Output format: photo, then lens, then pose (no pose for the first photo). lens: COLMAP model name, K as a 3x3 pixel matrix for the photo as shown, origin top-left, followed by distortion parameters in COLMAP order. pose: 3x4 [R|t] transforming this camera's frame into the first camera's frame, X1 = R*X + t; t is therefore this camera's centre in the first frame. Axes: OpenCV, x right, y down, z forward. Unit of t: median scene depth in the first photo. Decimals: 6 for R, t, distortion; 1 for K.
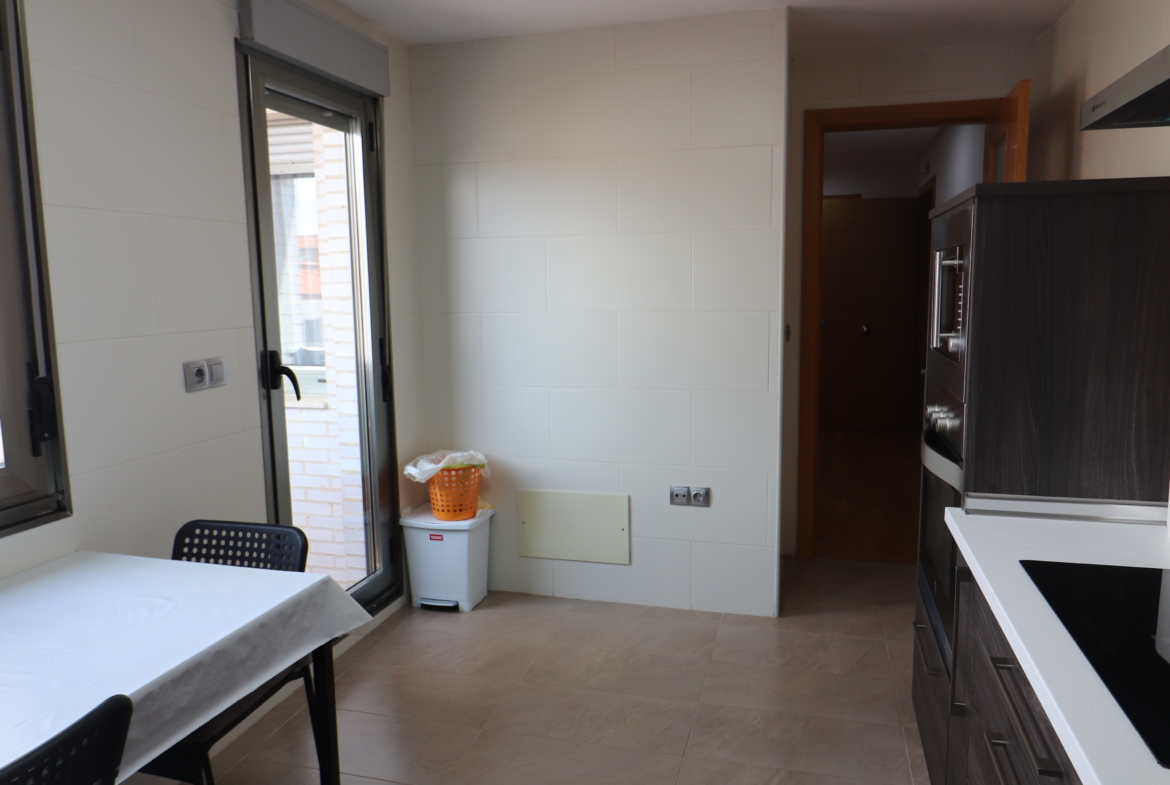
lens RADIAL K [[817.4, 0, 586.5], [0, 817.4, 389.1], [0, 0, 1]] dist [-0.007270, -0.002212]
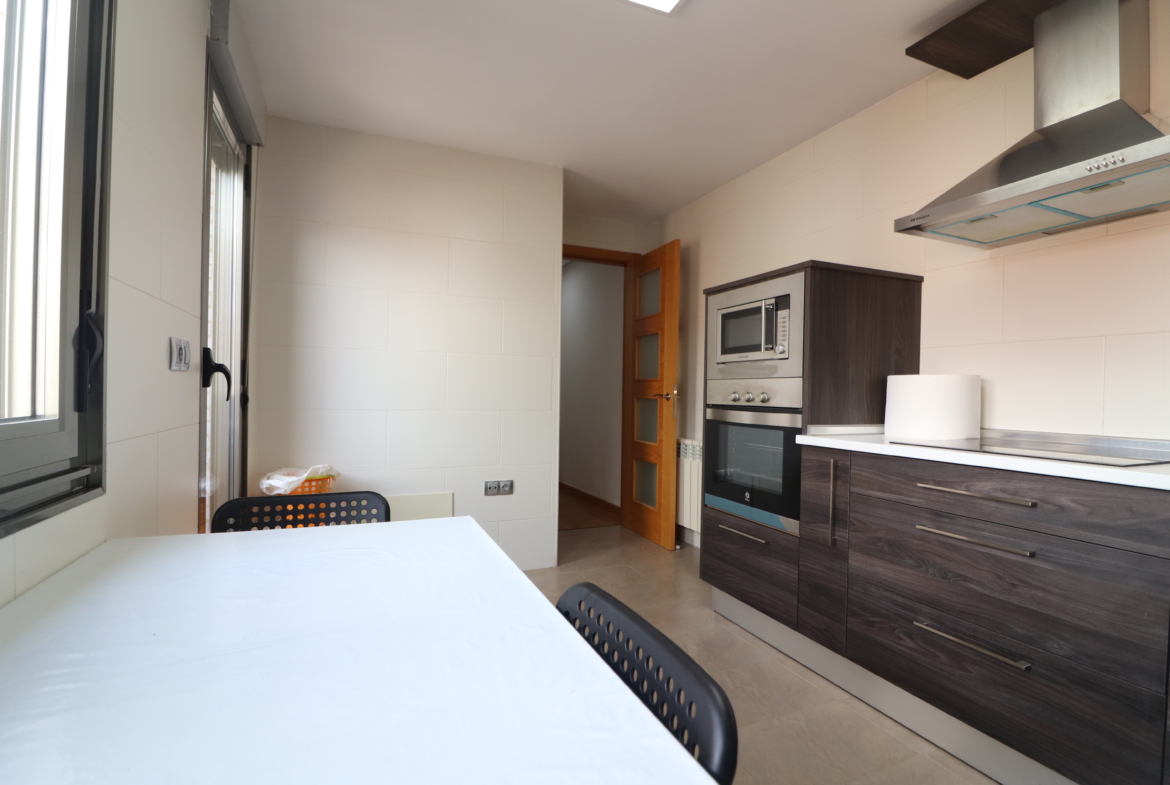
lens RADIAL K [[550.3, 0, 586.2], [0, 550.3, 395.7], [0, 0, 1]] dist [-0.005105, -0.010678]
pose [[0.781295, 0.024363, 0.623686, -0.344553], [0.051001, 0.993405, -0.102695, 0.079707], [-0.622075, 0.112044, 0.774900, 0.168814]]
